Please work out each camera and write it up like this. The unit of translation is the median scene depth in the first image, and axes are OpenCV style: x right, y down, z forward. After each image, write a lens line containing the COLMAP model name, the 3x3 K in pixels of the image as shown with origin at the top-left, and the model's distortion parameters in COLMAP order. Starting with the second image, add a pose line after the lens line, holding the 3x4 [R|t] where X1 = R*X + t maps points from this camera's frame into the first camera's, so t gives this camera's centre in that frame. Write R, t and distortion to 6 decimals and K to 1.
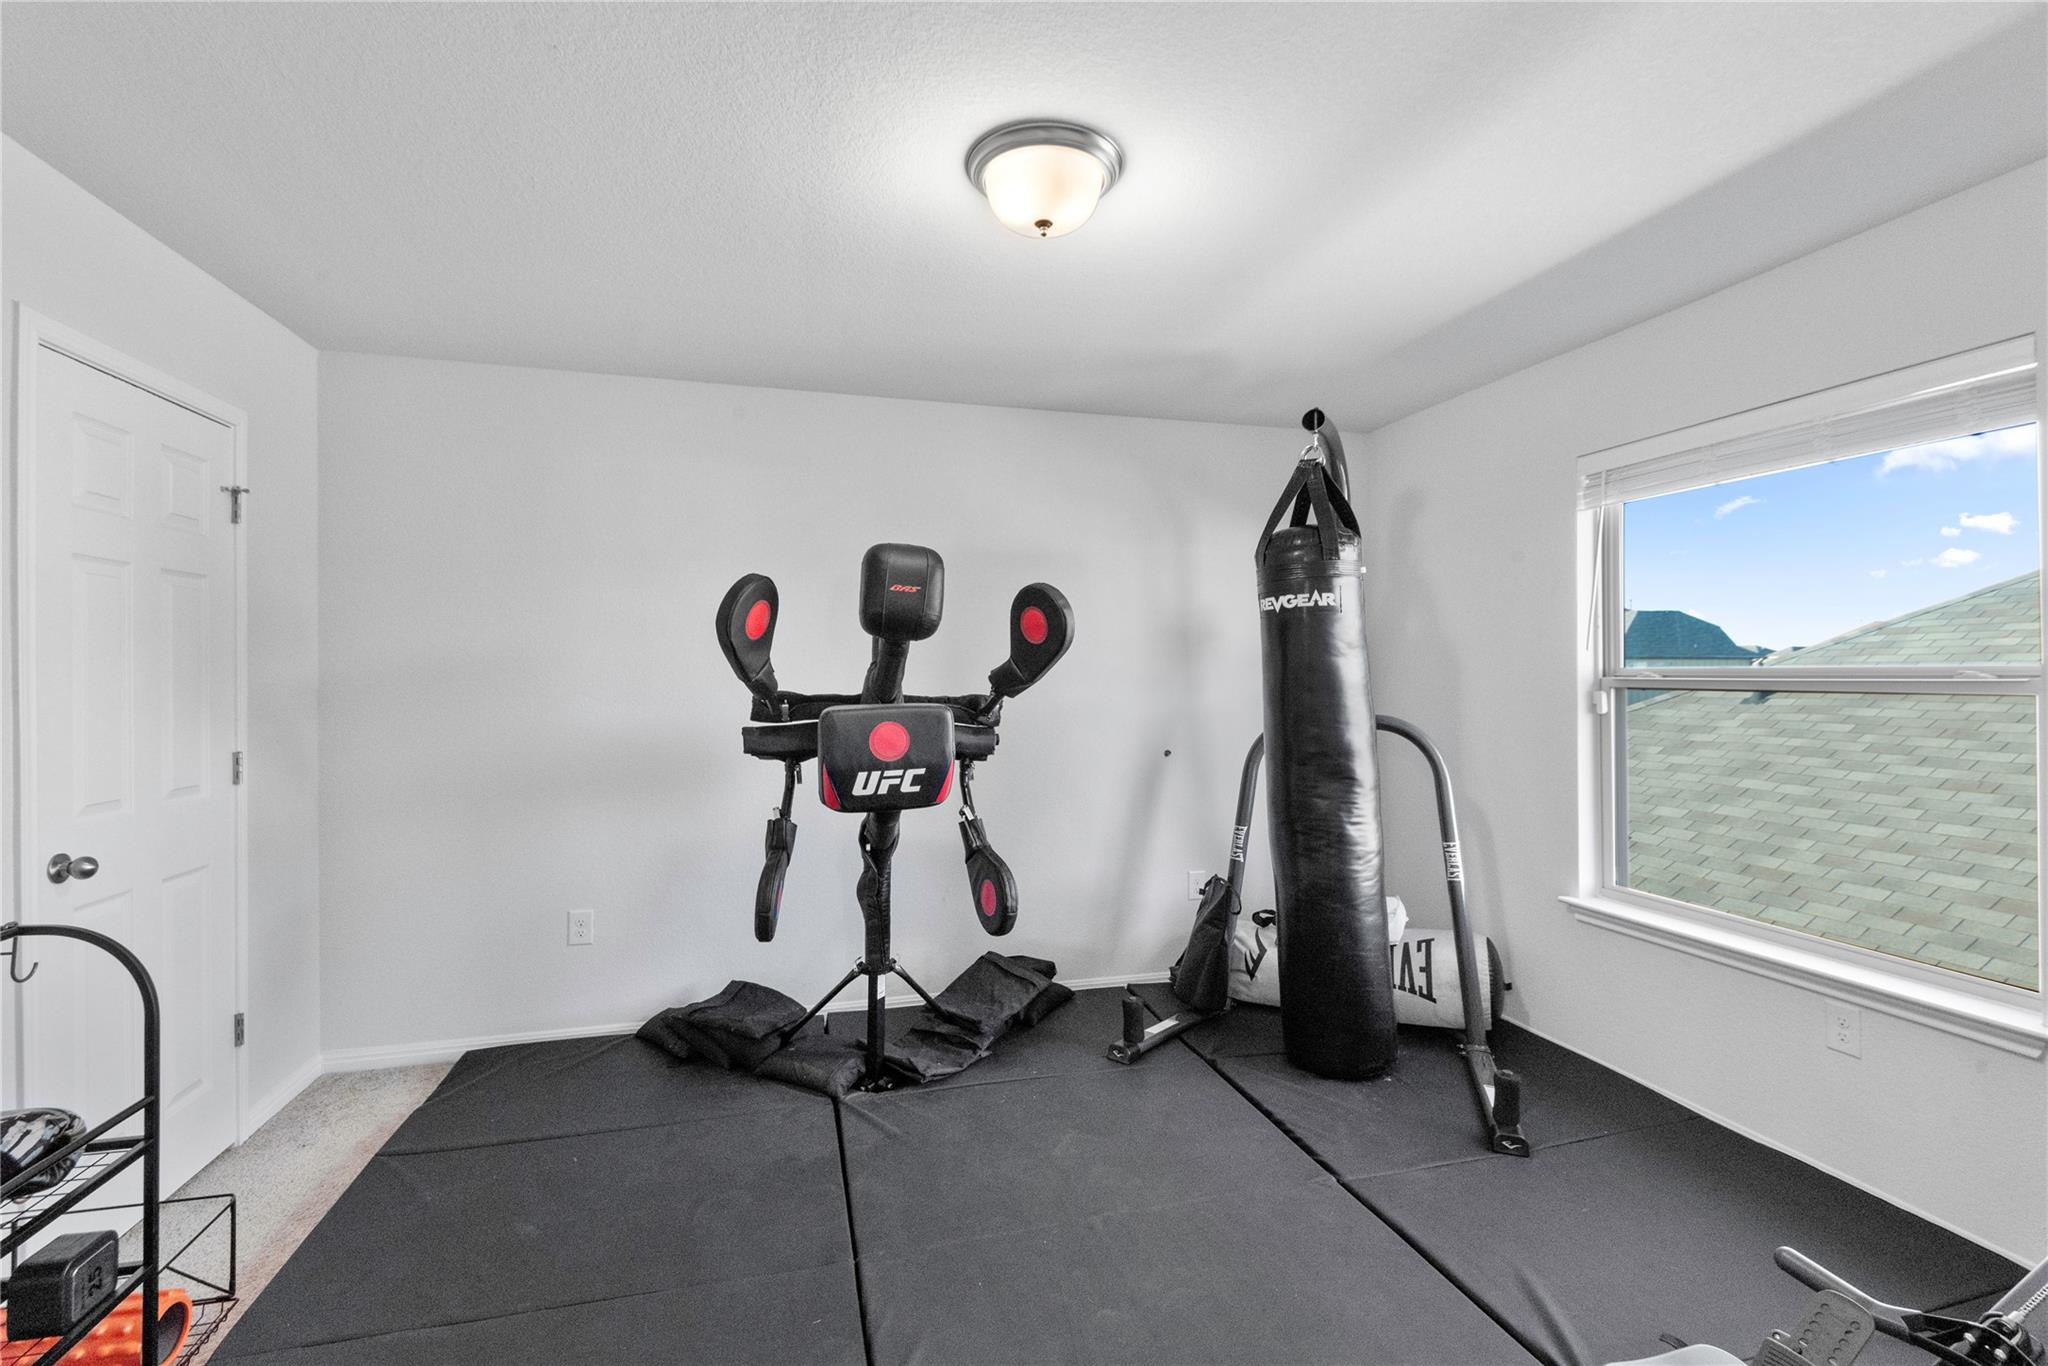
lens RADIAL K [[937.2, 0, 1028.7], [0, 937.2, 675.6], [0, 0, 1]] dist [-0.003540, -0.000685]
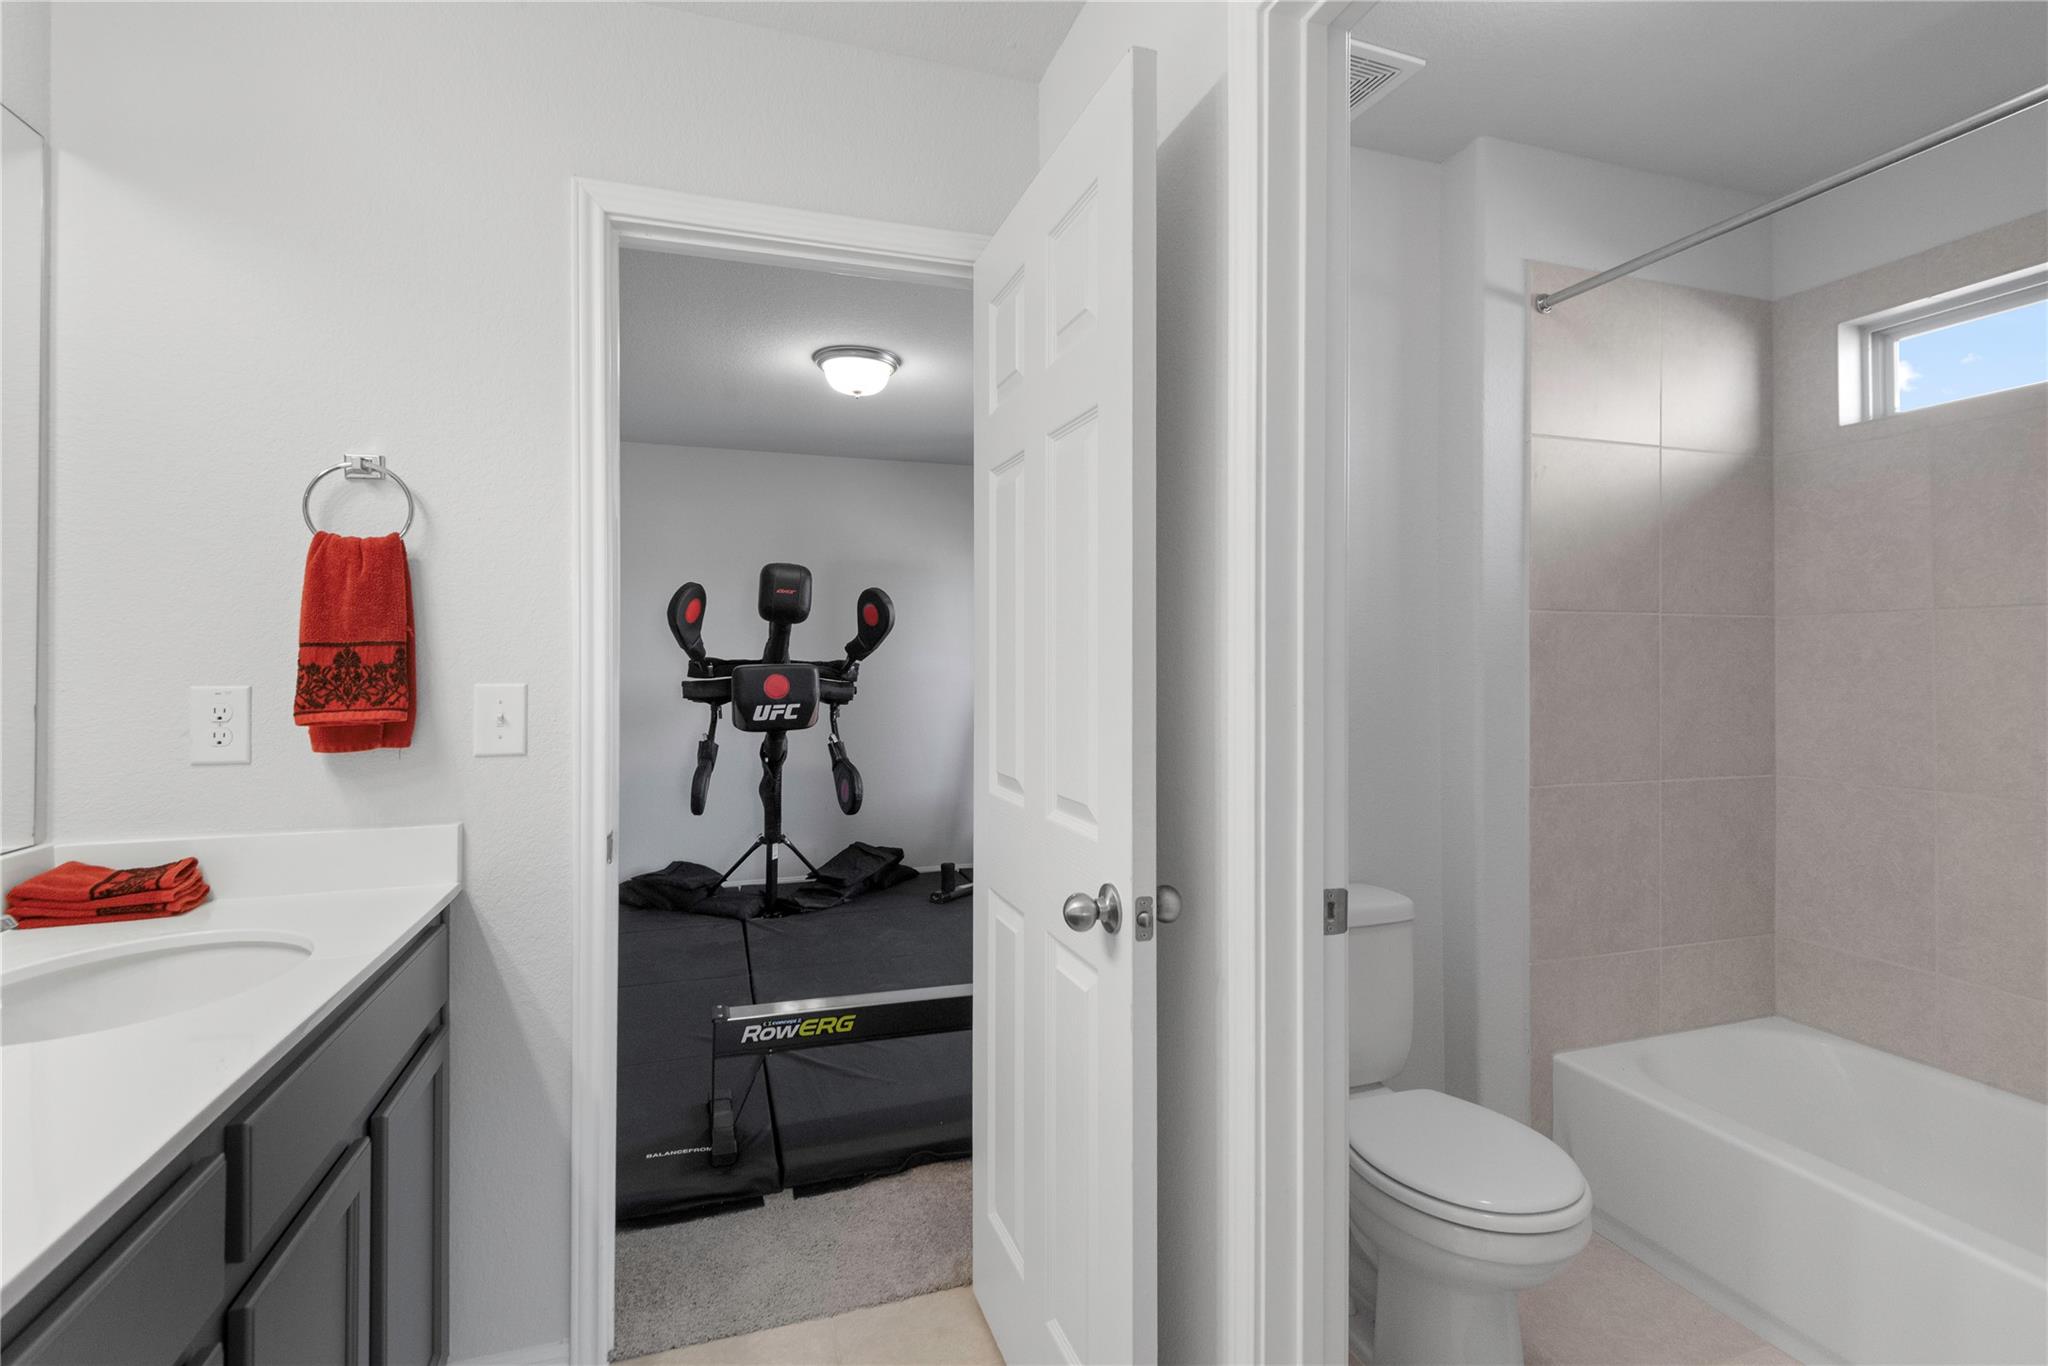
lens RADIAL K [[937.2, 0, 1033.9], [0, 937.2, 653.2], [0, 0, 1]] dist [-0.003540, -0.000685]
pose [[0.997094, -0.003233, 0.076109, 0.149720], [0.004190, 0.999914, -0.012421, 0.030908], [-0.076062, 0.012703, 0.997022, -0.564056]]
